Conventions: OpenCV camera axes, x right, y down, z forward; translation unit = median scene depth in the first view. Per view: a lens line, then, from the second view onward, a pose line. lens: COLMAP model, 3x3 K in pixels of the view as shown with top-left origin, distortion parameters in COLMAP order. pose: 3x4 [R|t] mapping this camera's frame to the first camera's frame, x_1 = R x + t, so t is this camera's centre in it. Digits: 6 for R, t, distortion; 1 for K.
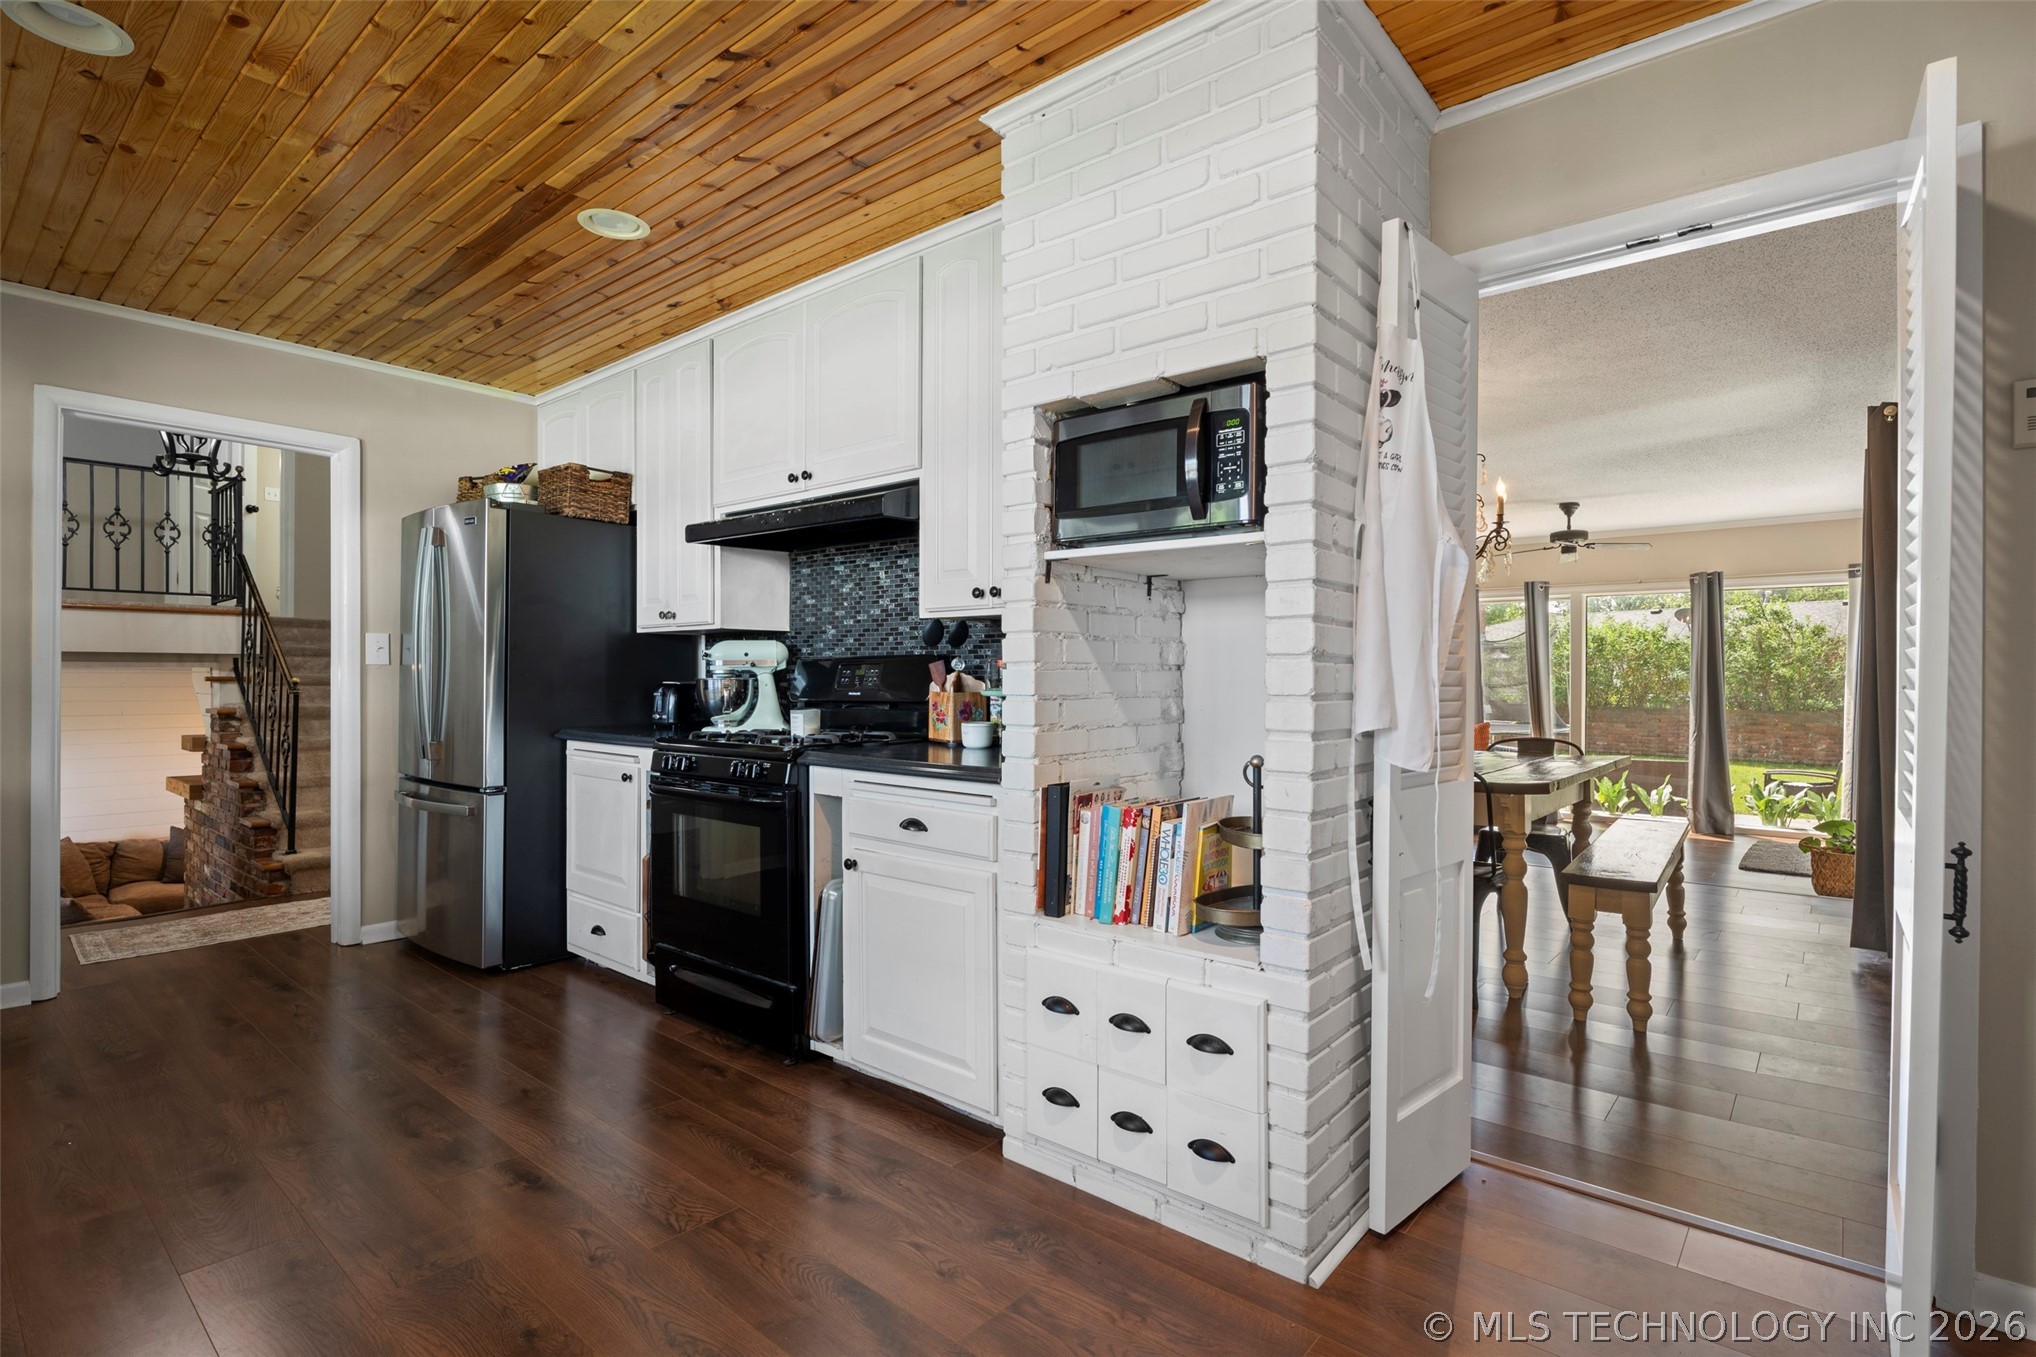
lens RADIAL K [[967.3, 0, 1045.7], [0, 967.3, 682.5], [0, 0, 1]] dist [-0.002860, -0.000716]
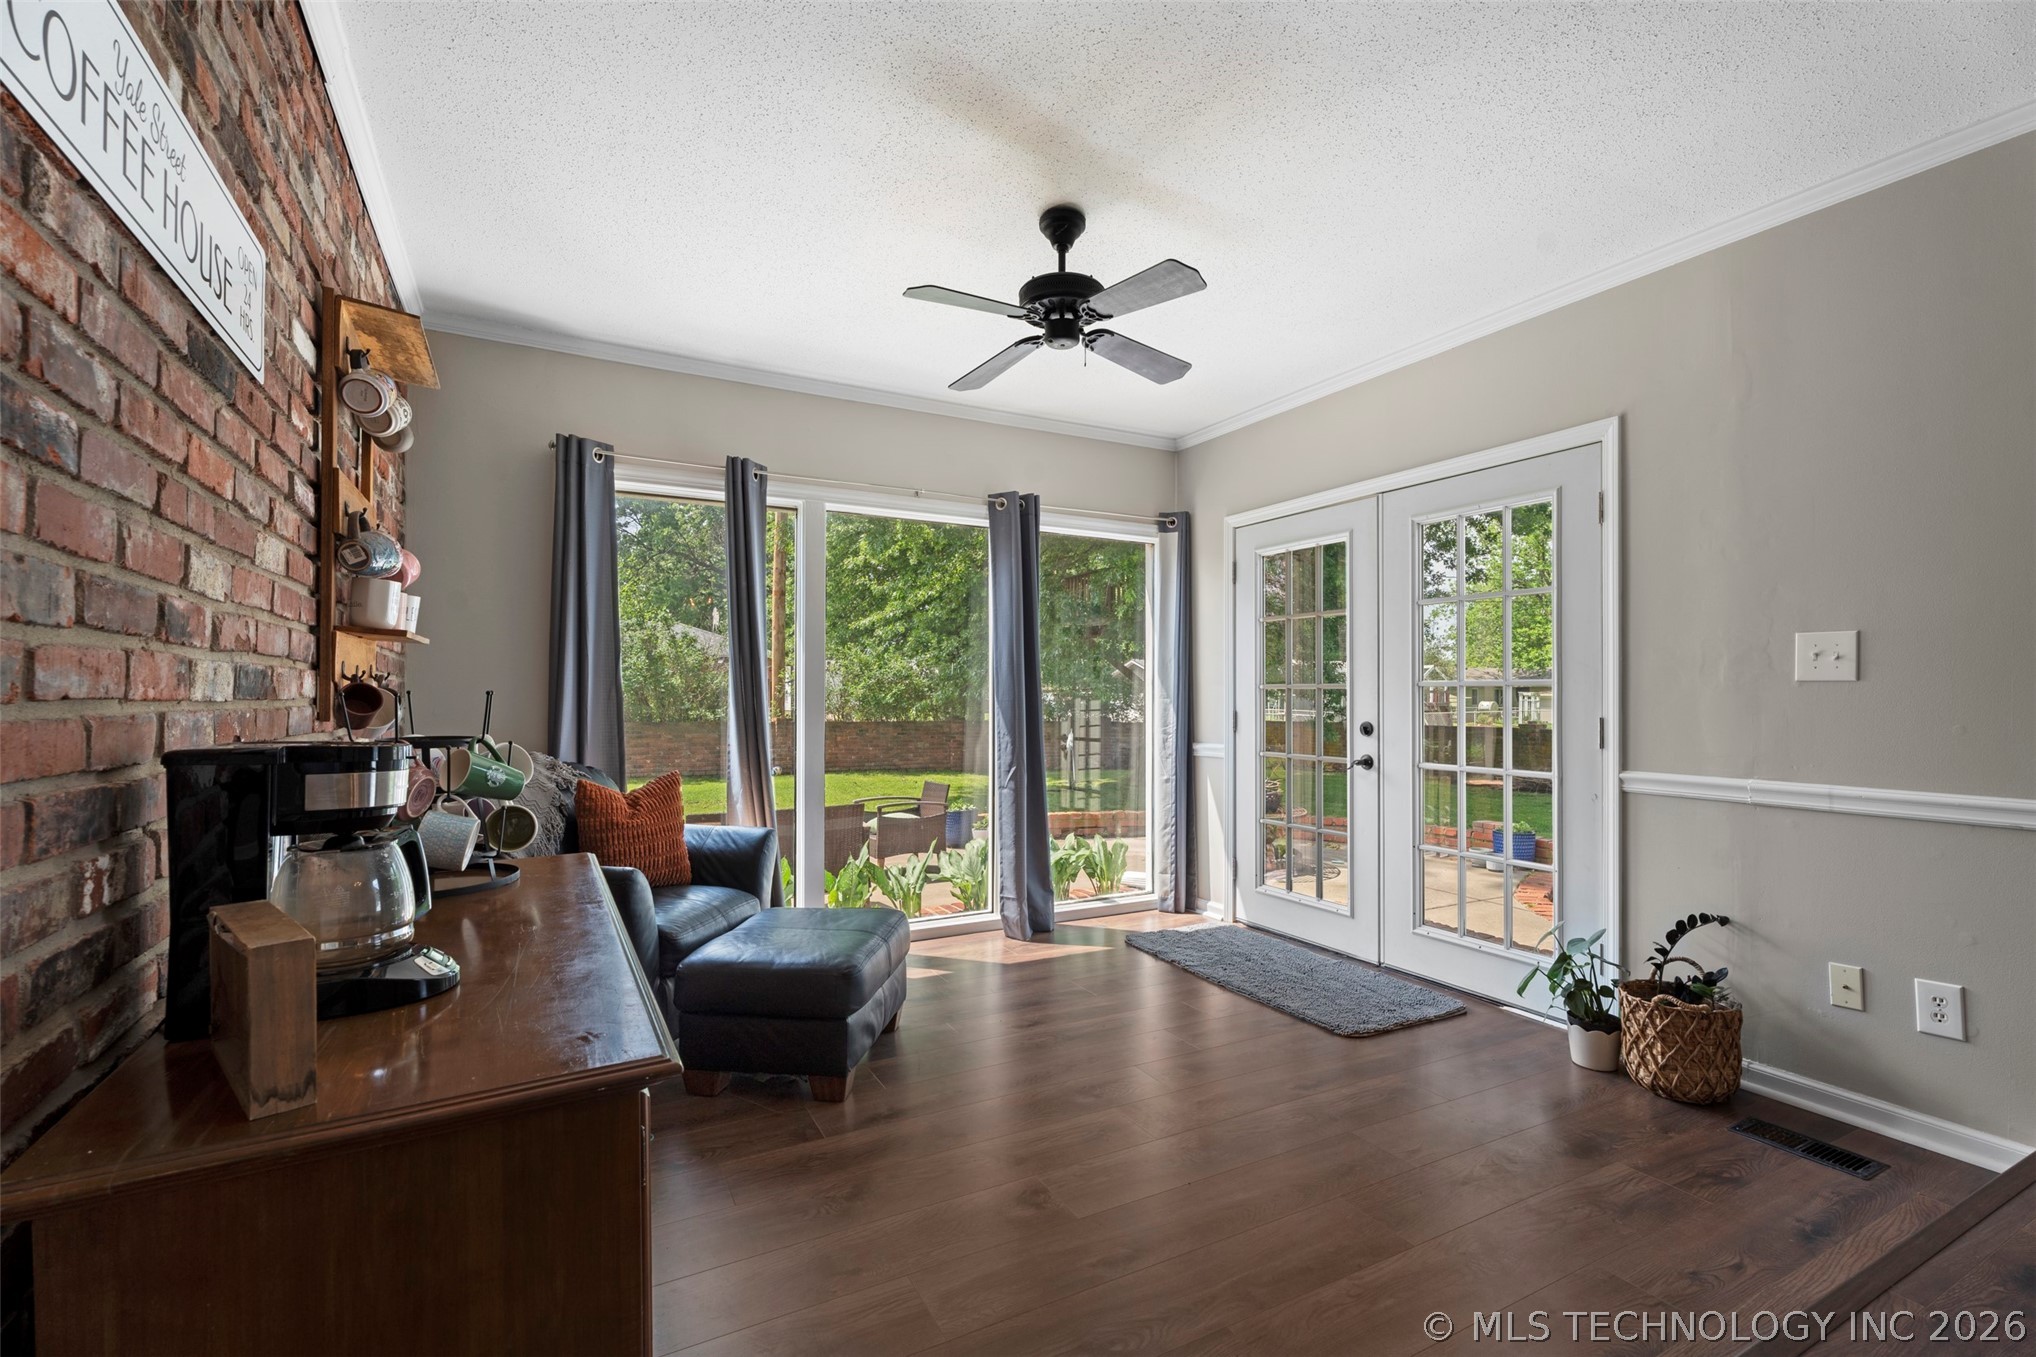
lens RADIAL K [[906.0, 0, 1030.4], [0, 906.0, 680.6], [0, 0, 1]] dist [0.003500, 0.000119]
pose [[0.373354, 0.014421, 0.927577, 0.184731], [0.002076, 0.999864, -0.016380, 0.010181], [-0.927686, 0.008041, 0.373274, 0.826083]]
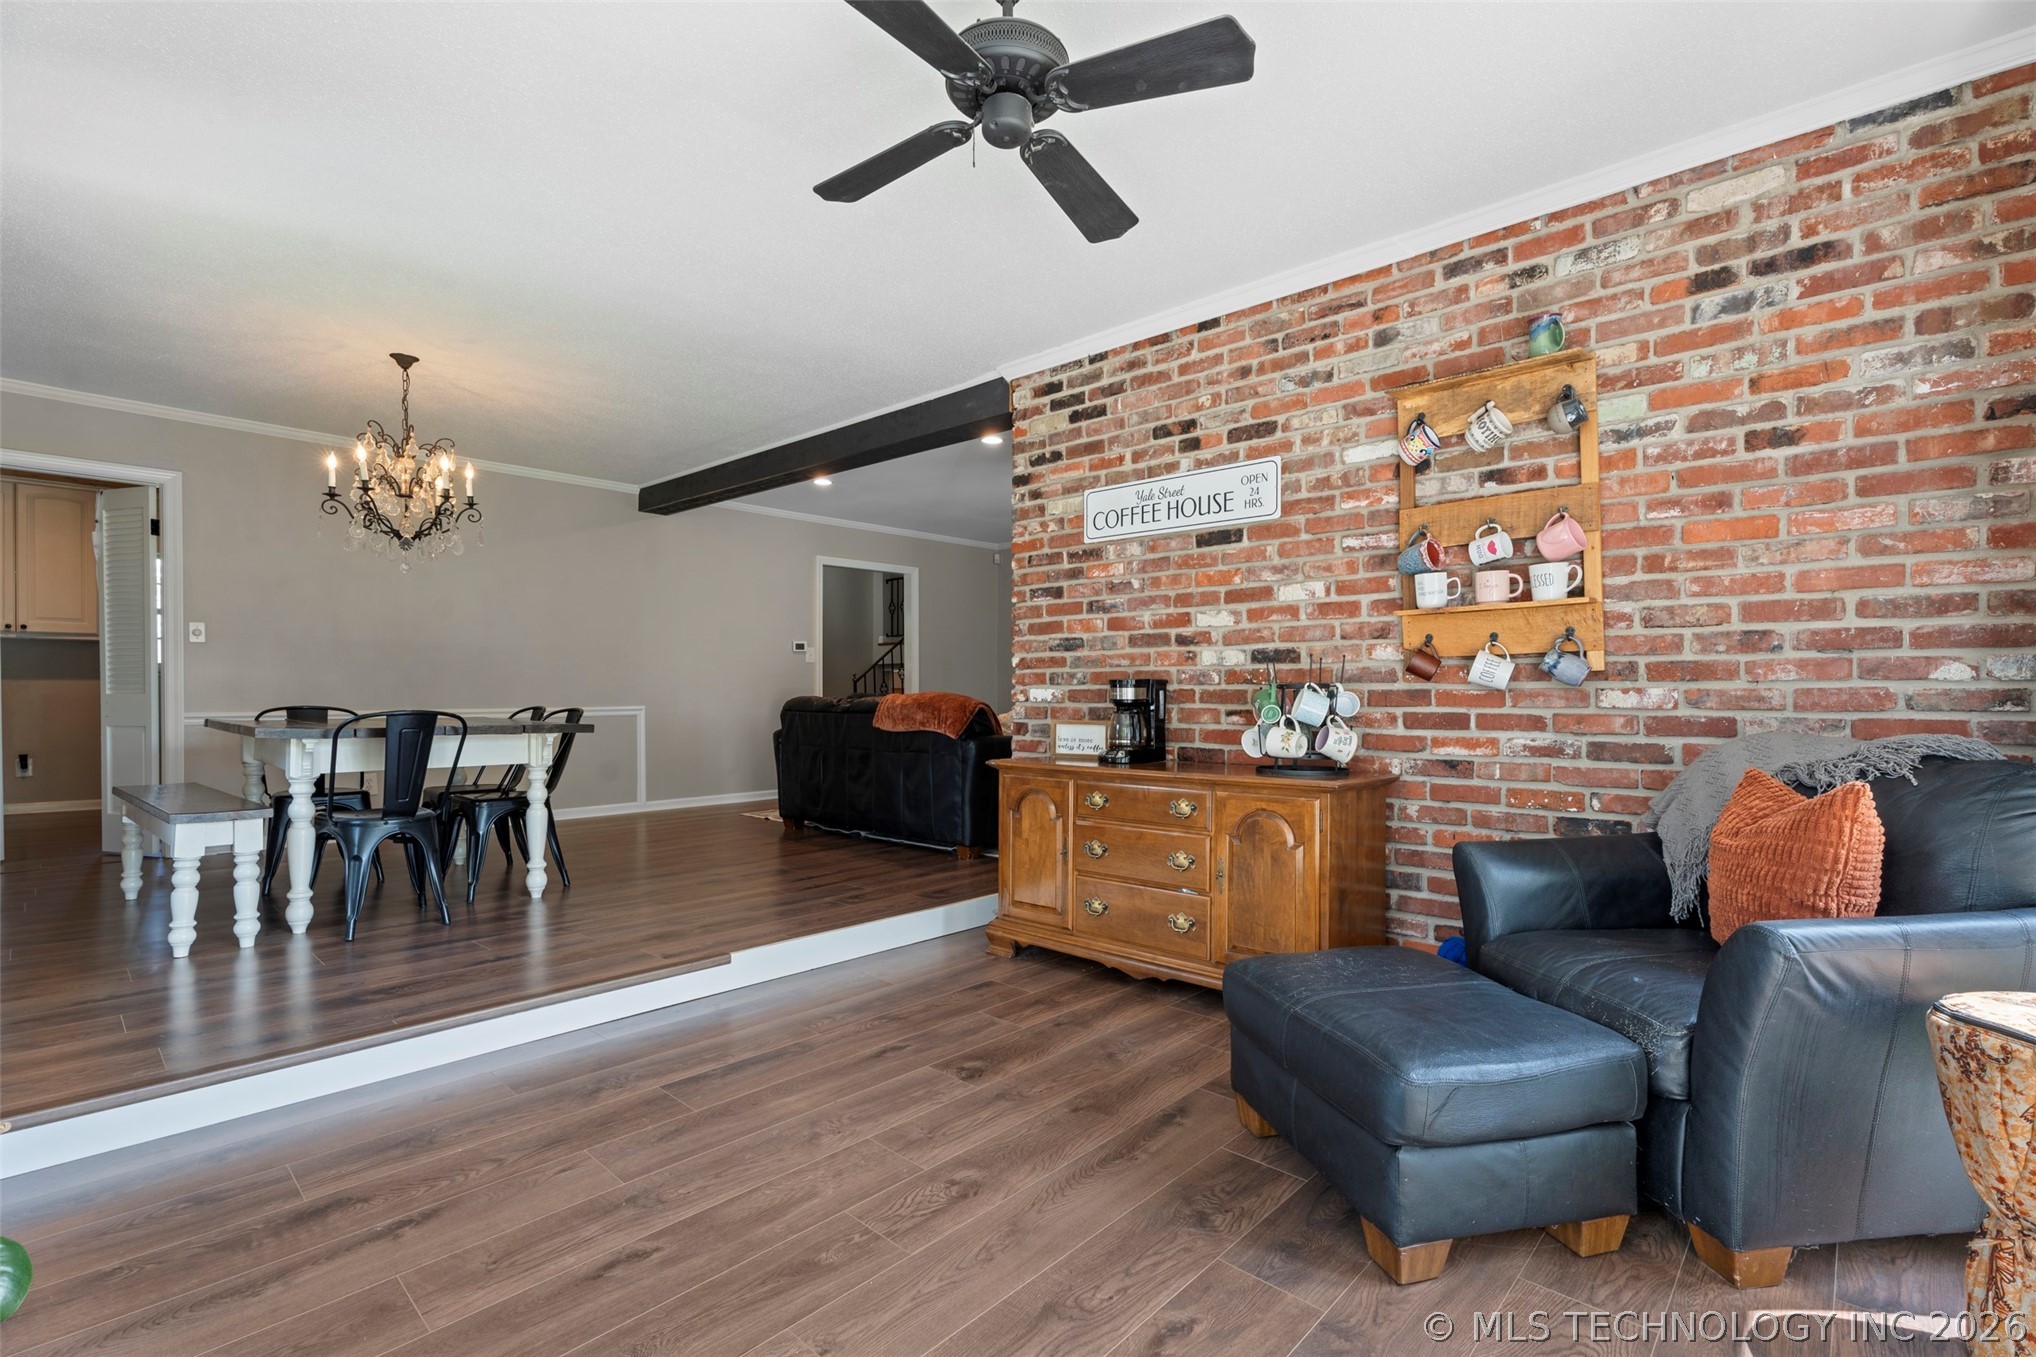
lens RADIAL K [[906.0, 0, 1030.4], [0, 906.0, 680.6], [0, 0, 1]] dist [0.003500, 0.000119]
pose [[-0.044187, -0.013597, -0.998931, 0.756013], [-0.001450, 0.999907, -0.013546, 0.025422], [0.999022, 0.000850, -0.044202, 0.962980]]
